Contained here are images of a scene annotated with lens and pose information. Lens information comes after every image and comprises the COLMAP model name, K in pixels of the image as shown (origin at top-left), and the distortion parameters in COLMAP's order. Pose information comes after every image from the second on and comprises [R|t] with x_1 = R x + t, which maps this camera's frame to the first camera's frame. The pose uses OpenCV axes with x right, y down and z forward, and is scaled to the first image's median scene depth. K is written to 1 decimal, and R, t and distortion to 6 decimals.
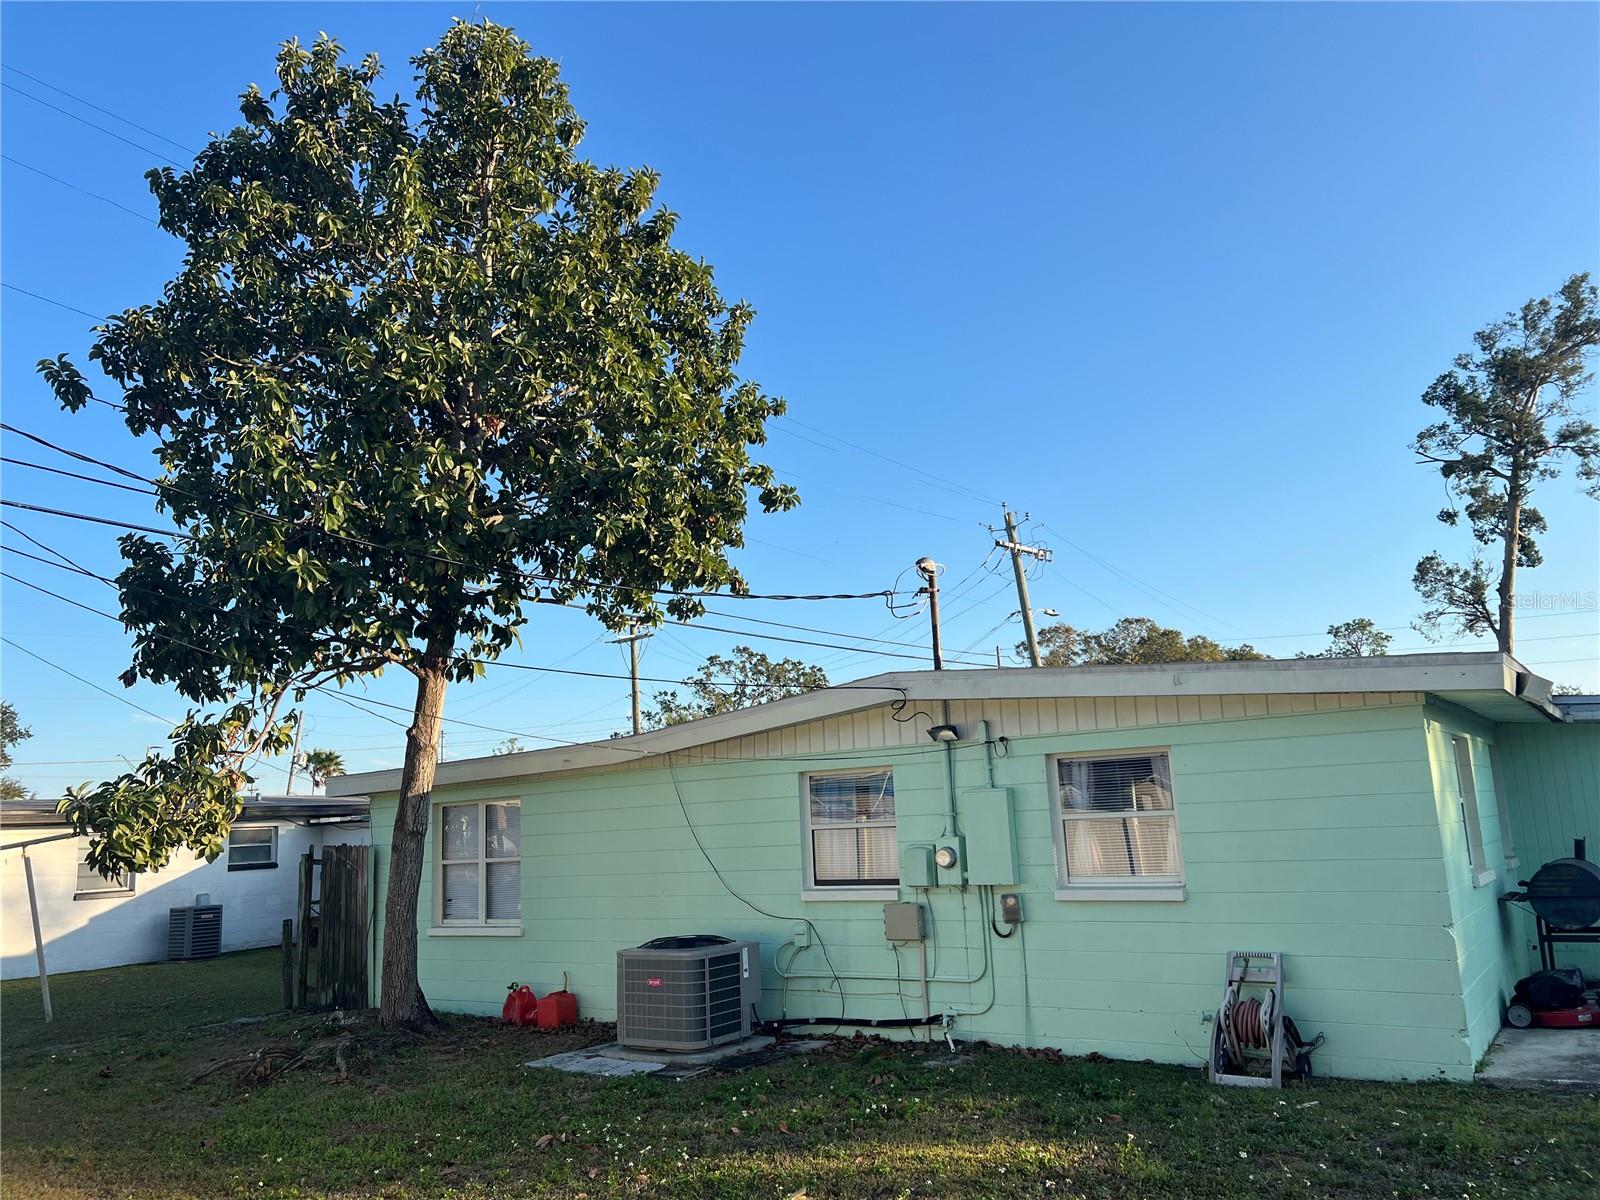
lens RADIAL K [[1212.5, 0, 795.4], [0, 1212.5, 597.2], [0, 0, 1]] dist [0.051727, -0.047515]
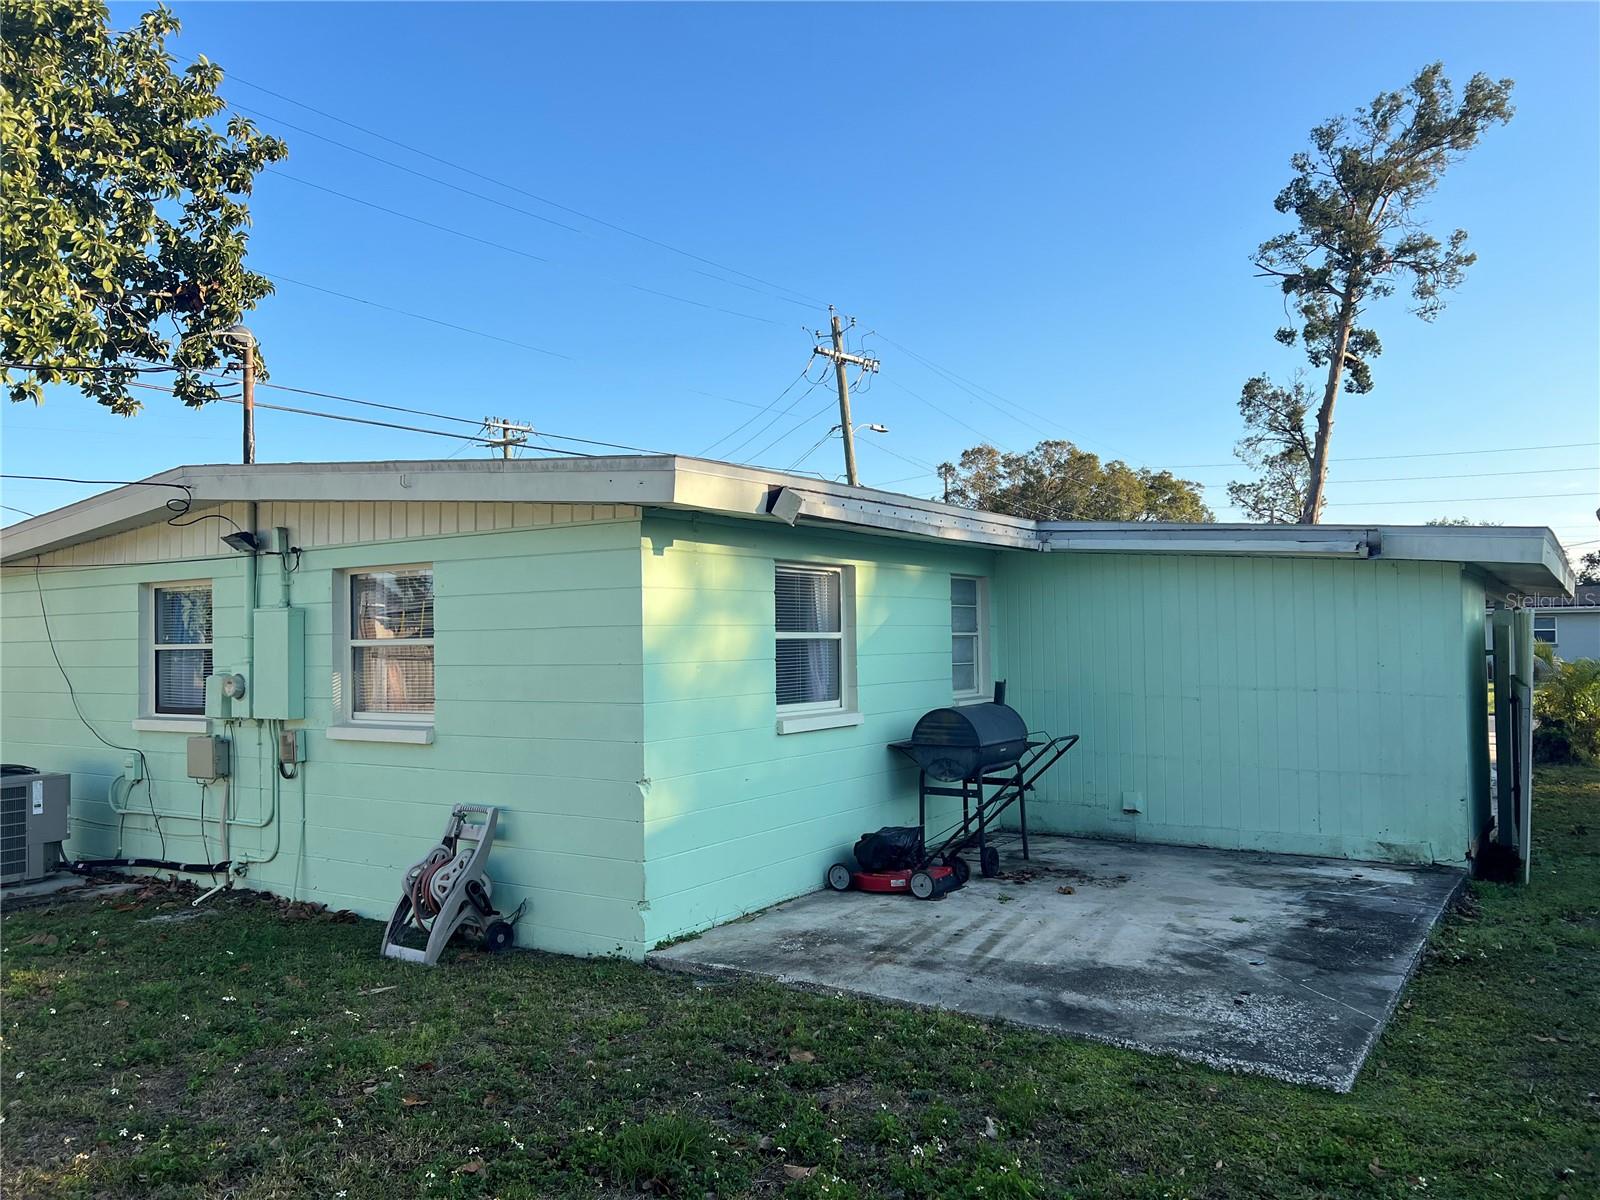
lens RADIAL K [[1212.5, 0, 803.2], [0, 1212.5, 604.8], [0, 0, 1]] dist [0.051727, -0.047515]
pose [[0.999290, 0.030444, 0.022216, 0.159438], [-0.033548, 0.987142, 0.156284, 0.003594], [-0.017172, -0.156918, 0.987462, 0.050423]]
